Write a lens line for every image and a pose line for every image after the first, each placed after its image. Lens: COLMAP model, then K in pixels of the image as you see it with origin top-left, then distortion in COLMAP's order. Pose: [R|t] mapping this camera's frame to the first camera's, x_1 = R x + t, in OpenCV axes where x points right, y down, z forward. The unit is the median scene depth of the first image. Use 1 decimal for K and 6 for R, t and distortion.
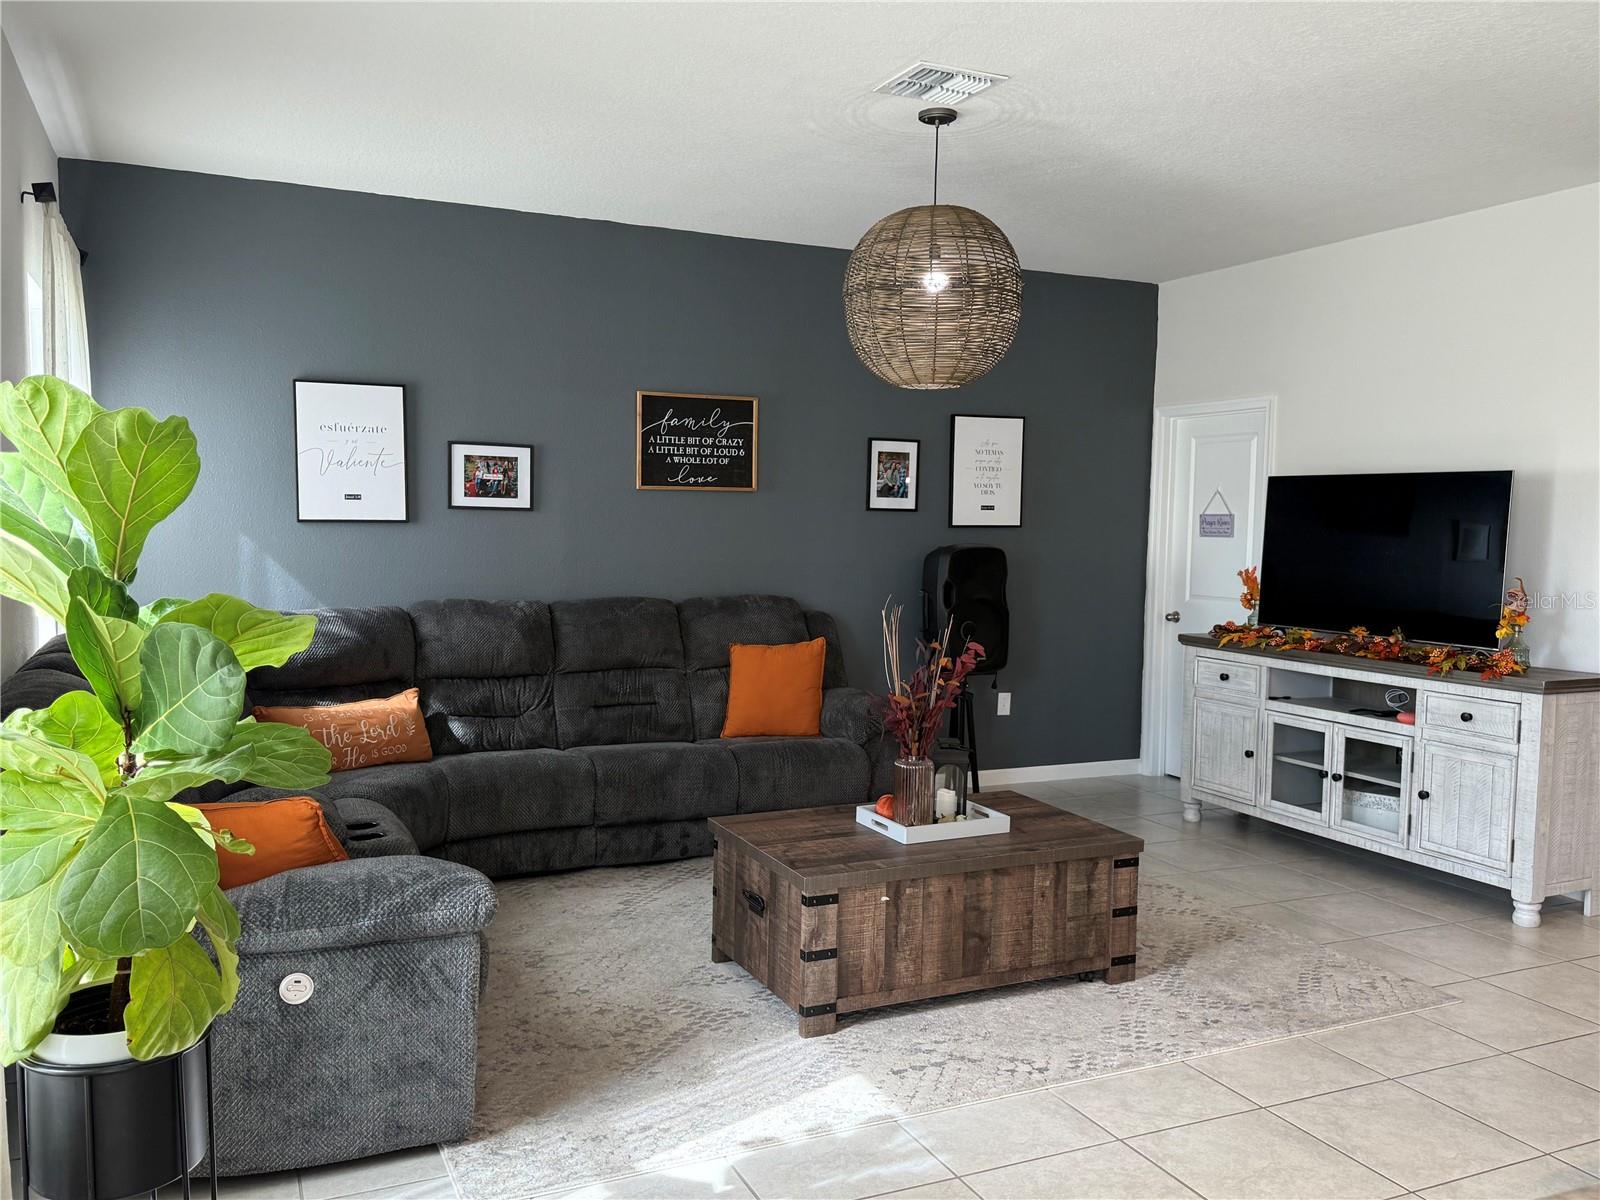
lens RADIAL K [[1296.3, 0, 800.0], [0, 1296.3, 600.0], [0, 0, 1]] dist [0.091826, -0.008822]
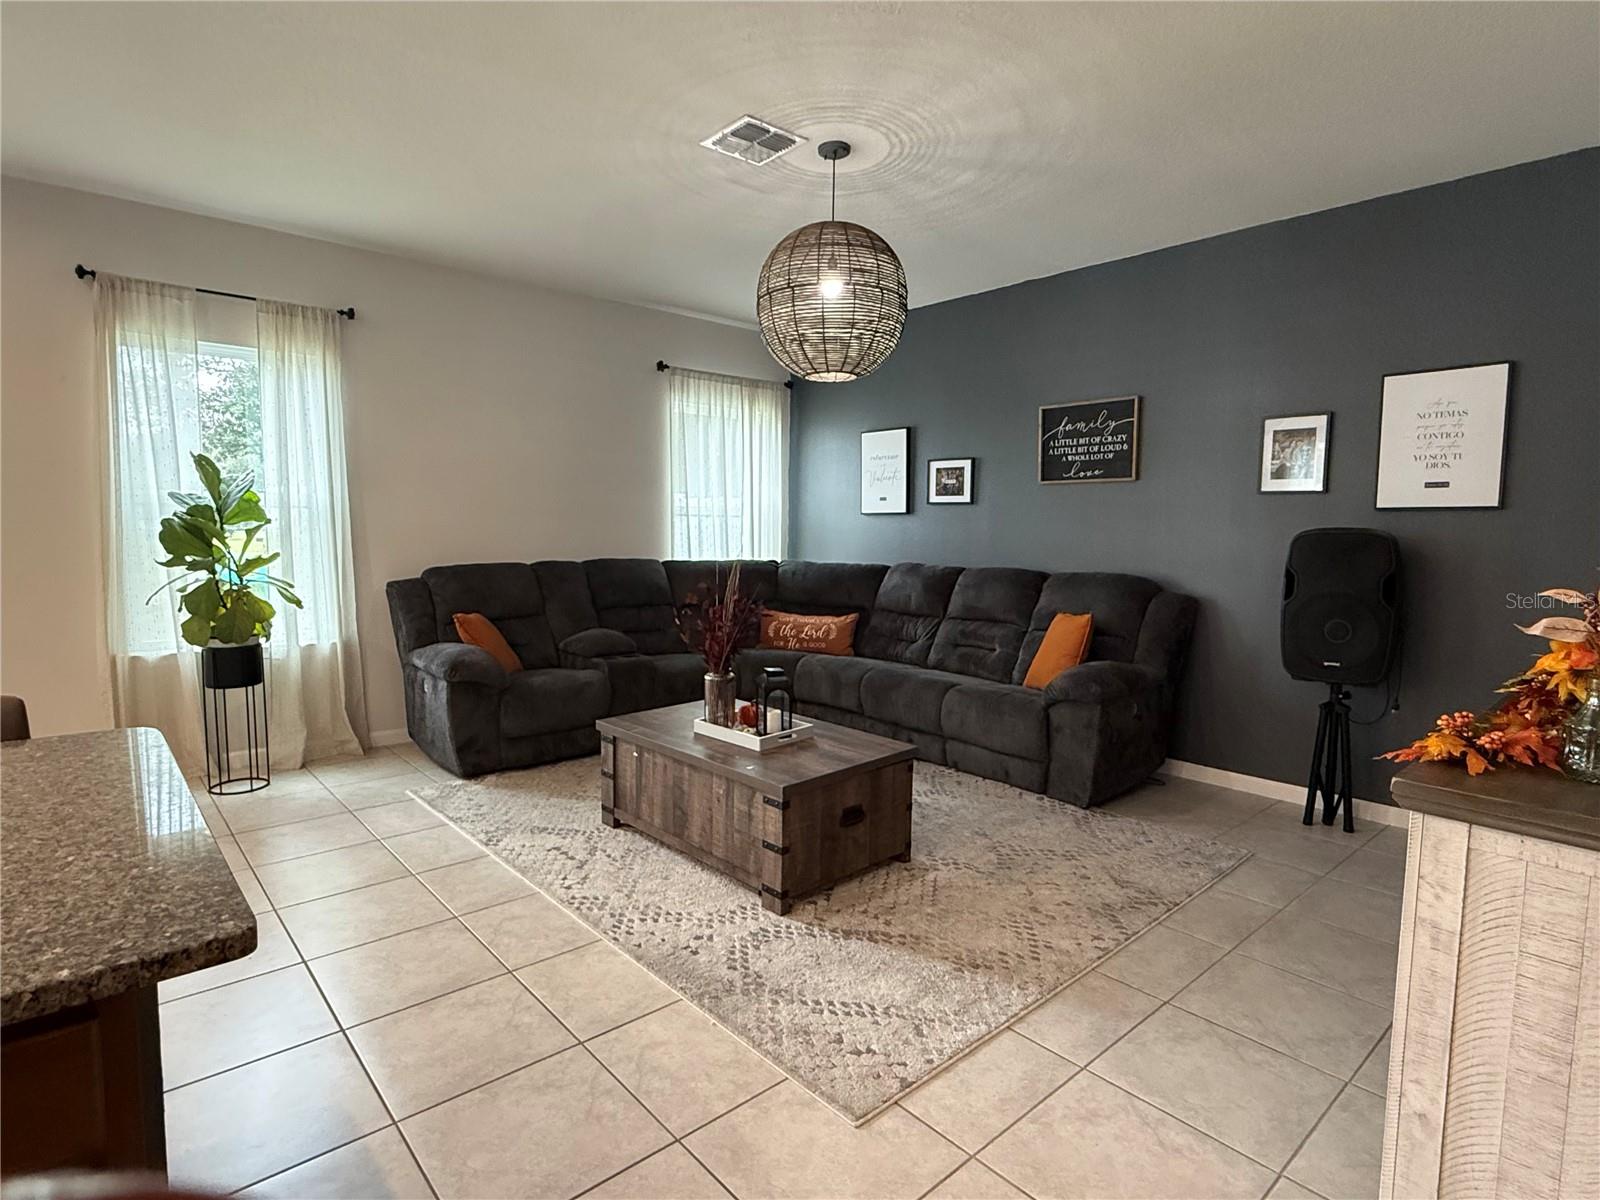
lens RADIAL K [[846.8, 0, 800.0], [0, 846.8, 600.0], [0, 0, 1]] dist [-0.001550, -0.000454]
pose [[0.282596, 0.071568, -0.956565, 0.606184], [-0.070263, 0.996078, 0.053766, -0.001281], [0.956662, 0.052017, 0.286516, 0.547614]]
